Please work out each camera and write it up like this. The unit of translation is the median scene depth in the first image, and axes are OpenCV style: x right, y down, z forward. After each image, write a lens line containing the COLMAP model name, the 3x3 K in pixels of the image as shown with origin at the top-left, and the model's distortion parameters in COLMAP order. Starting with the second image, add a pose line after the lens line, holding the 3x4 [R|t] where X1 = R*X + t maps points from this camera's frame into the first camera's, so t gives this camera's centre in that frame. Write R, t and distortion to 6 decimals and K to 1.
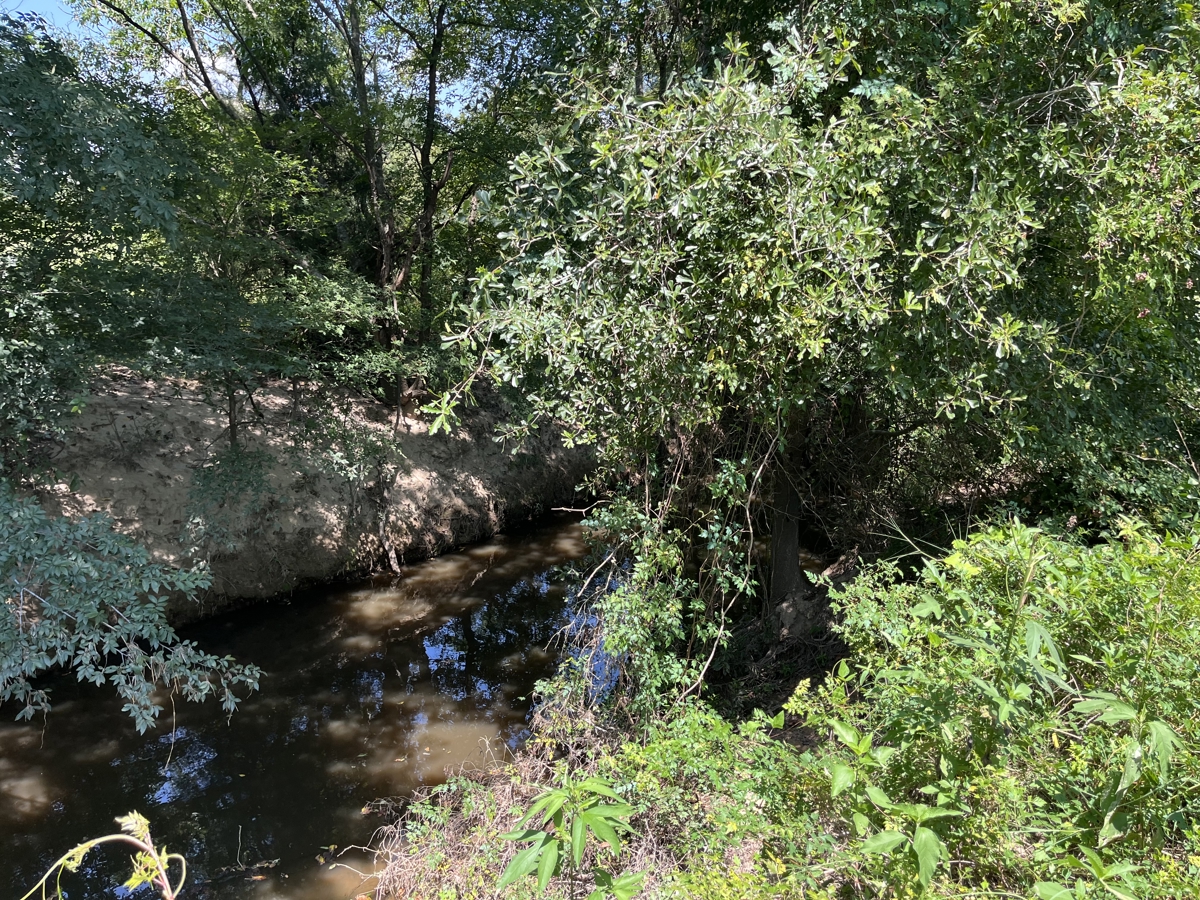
lens RADIAL K [[915.2, 0, 595.9], [0, 915.2, 457.4], [0, 0, 1]] dist [0.102675, -0.125898]
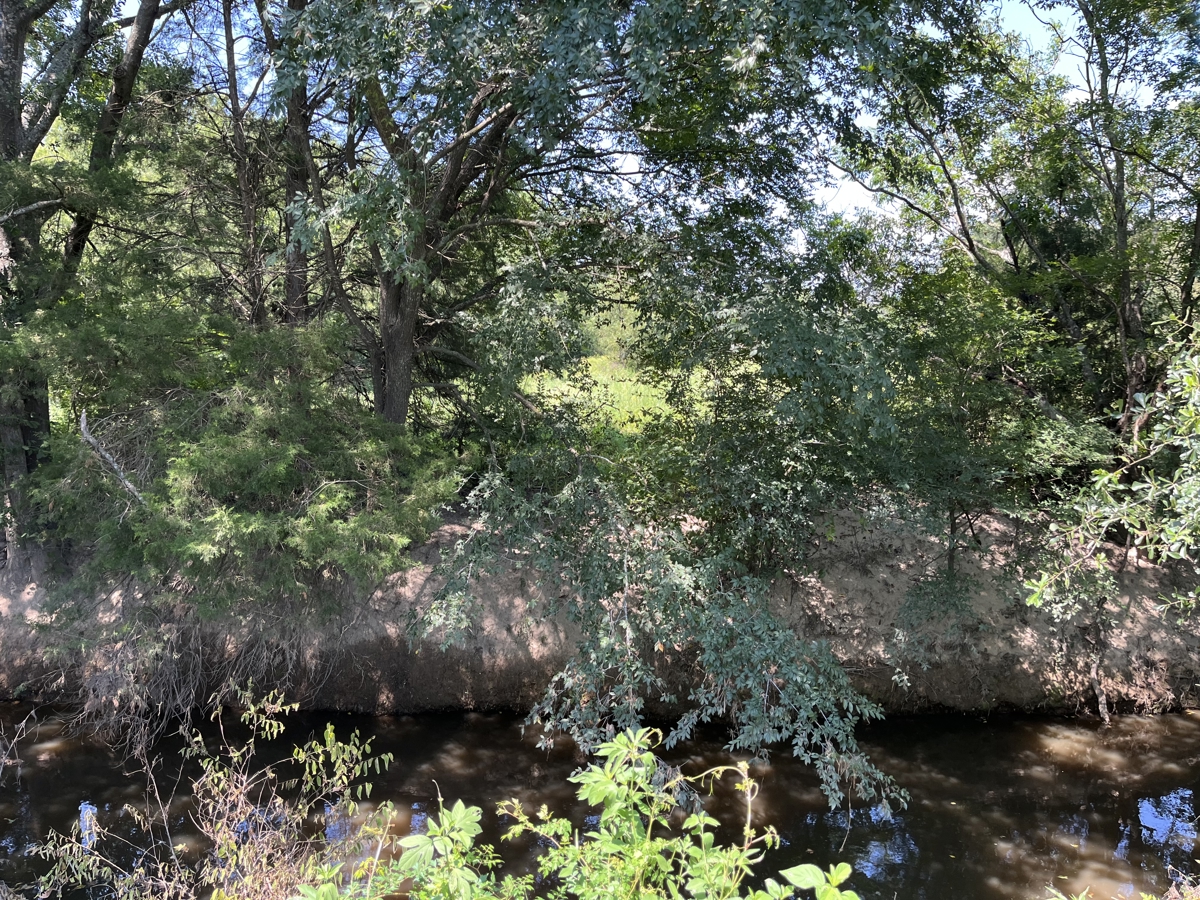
lens RADIAL K [[915.2, 0, 595.9], [0, 915.2, 457.4], [0, 0, 1]] dist [0.102675, -0.125898]
pose [[0.706997, 0.055296, -0.705051, 0.089681], [-0.134303, 0.989295, -0.057085, -0.021577], [0.694347, 0.135049, 0.706855, -0.107891]]
